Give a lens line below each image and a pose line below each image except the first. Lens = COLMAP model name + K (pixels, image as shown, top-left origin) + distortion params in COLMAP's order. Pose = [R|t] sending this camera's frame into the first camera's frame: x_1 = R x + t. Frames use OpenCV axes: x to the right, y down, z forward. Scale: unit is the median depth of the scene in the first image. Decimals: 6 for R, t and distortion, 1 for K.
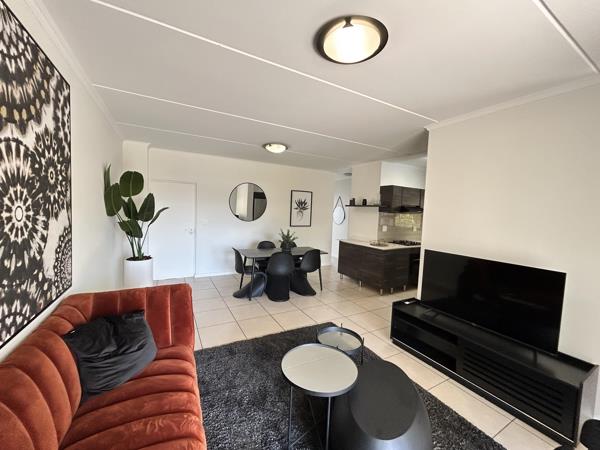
lens RADIAL K [[241.6, 0, 298.2], [0, 241.6, 224.4], [0, 0, 1]] dist [0.012629, 0.000274]
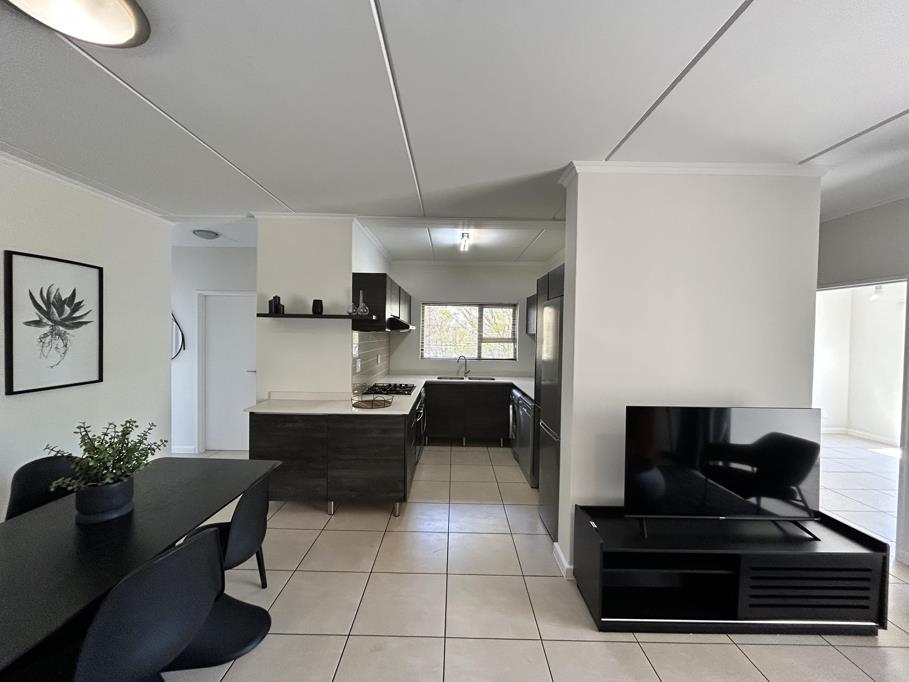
lens RADIAL K [[366.0, 0, 448.8], [0, 366.0, 341.7], [0, 0, 1]] dist [0.012629, 0.000274]
pose [[0.493852, -0.051313, 0.868031, -0.158211], [0.057035, 0.998019, 0.026548, -0.035868], [-0.867674, 0.036397, 0.495800, 0.475613]]
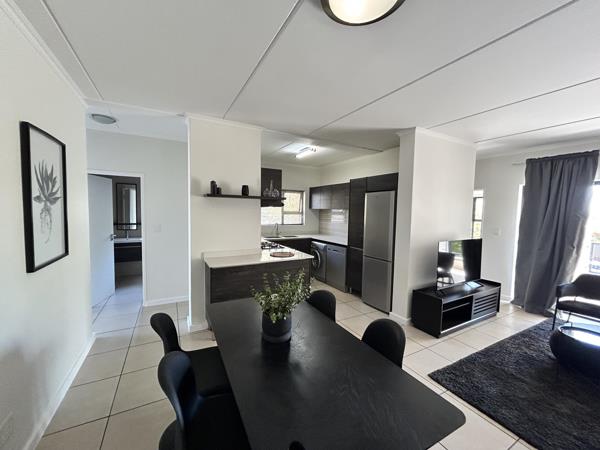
lens RADIAL K [[241.6, 0, 301.6], [0, 241.6, 226.4], [0, 0, 1]] dist [0.012629, 0.000274]
pose [[0.014337, -0.107435, 0.994109, -0.311520], [0.043703, 0.993328, 0.106720, -0.060356], [-0.998942, 0.041916, 0.018937, 0.821140]]
